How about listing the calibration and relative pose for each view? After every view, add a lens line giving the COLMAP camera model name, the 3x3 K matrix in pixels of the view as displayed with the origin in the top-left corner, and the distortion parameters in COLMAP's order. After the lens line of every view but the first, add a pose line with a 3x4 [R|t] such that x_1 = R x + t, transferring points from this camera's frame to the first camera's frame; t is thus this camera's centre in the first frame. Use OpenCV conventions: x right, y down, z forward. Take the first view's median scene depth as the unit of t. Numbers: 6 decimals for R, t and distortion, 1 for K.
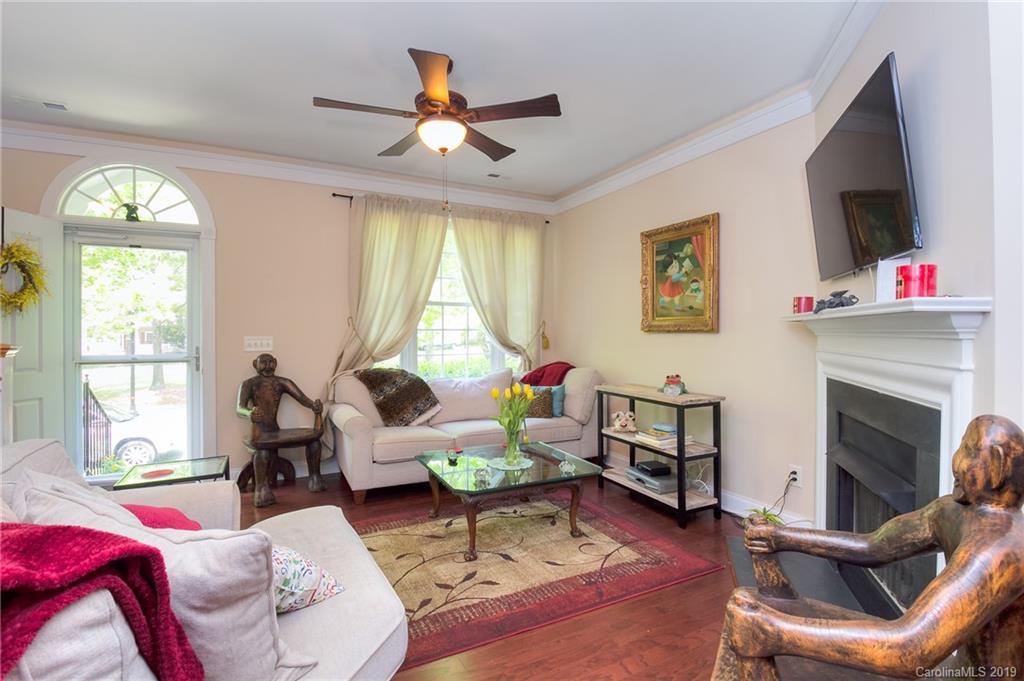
lens RADIAL K [[500.2, 0, 526.1], [0, 500.2, 337.6], [0, 0, 1]] dist [0.012185, -0.020804]
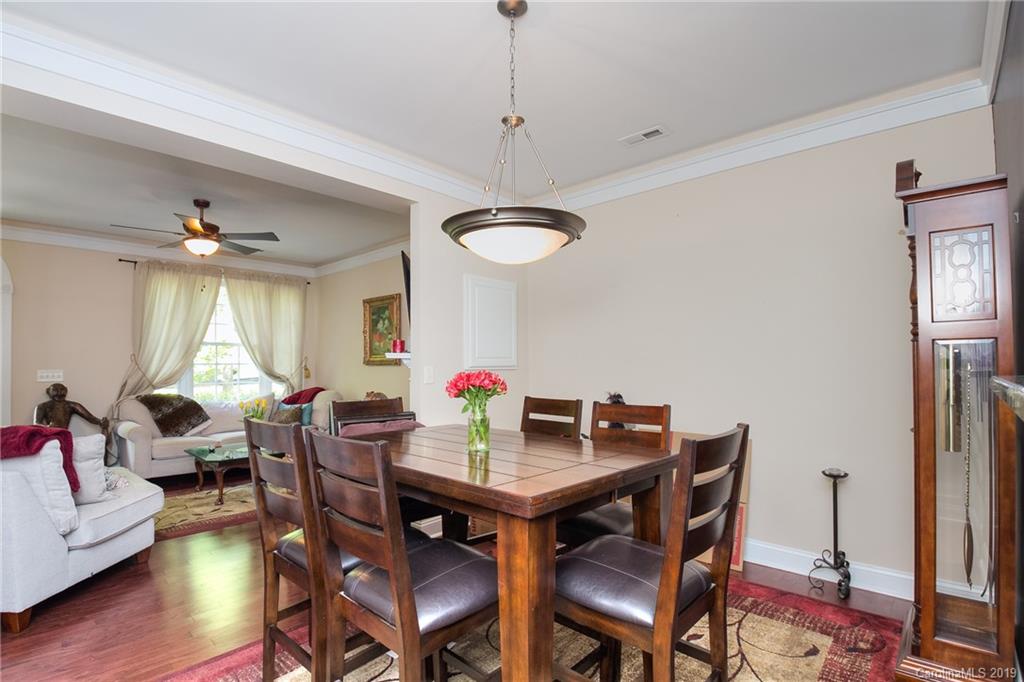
lens RADIAL K [[490.7, 0, 522.9], [0, 490.7, 356.1], [0, 0, 1]] dist [-0.000699, -0.025606]
pose [[0.941414, 0.001735, 0.337249, 0.172223], [0.007261, 0.999651, -0.025412, 0.002158], [-0.337175, 0.026372, 0.941072, -0.512474]]
